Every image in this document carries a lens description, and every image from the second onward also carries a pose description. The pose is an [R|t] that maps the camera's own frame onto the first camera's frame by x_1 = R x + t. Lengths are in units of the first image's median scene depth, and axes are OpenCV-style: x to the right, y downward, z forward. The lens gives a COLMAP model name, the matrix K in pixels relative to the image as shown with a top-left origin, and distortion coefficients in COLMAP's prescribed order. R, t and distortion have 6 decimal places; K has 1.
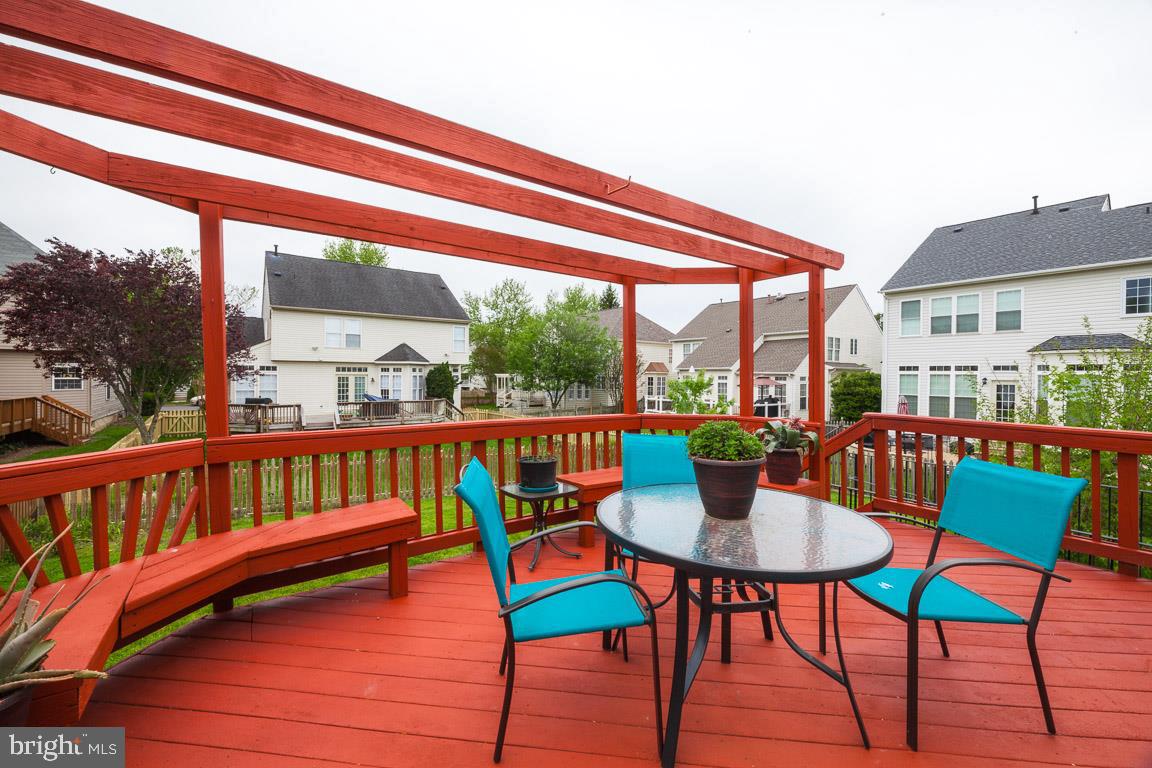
lens RADIAL K [[479.7, 0, 575.5], [0, 479.7, 383.5], [0, 0, 1]] dist [-0.002406, 0.000387]
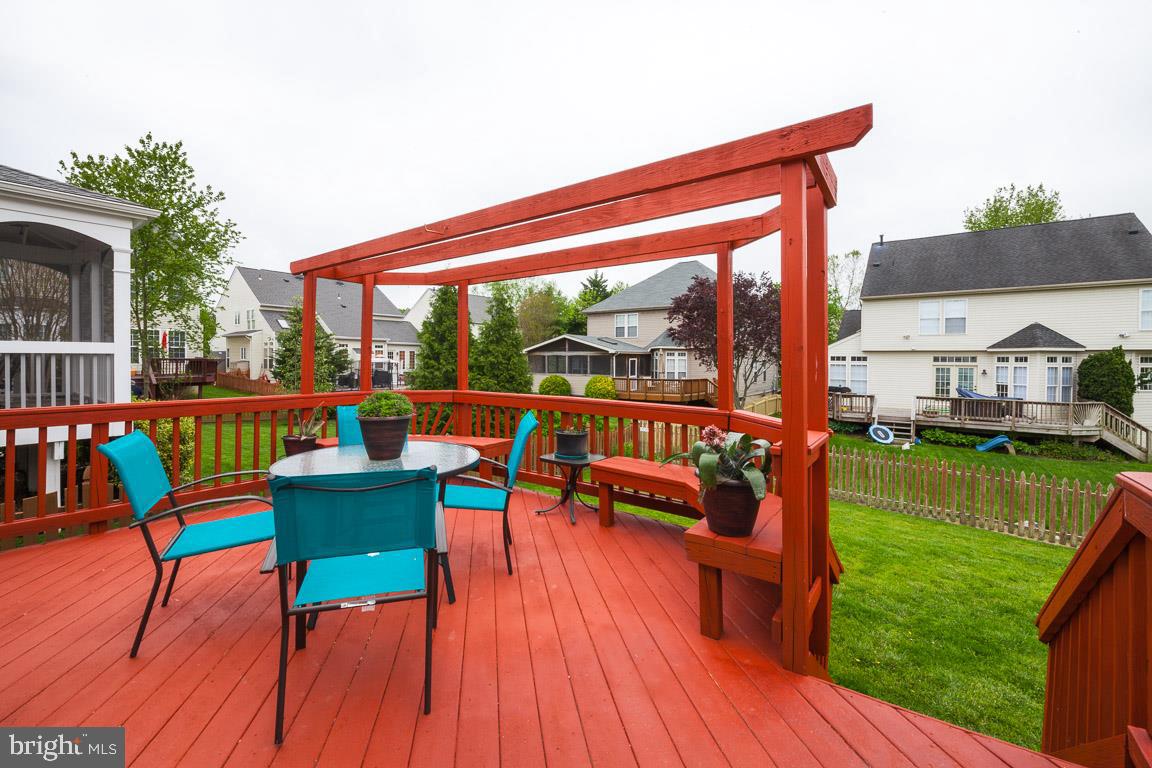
lens RADIAL K [[479.7, 0, 560.0], [0, 479.7, 361.4], [0, 0, 1]] dist [-0.002406, 0.000387]
pose [[0.272558, -0.002175, -0.962137, 0.158409], [-0.024584, 0.999655, -0.009224, -0.000593], [0.961825, 0.026167, 0.272410, 0.097765]]
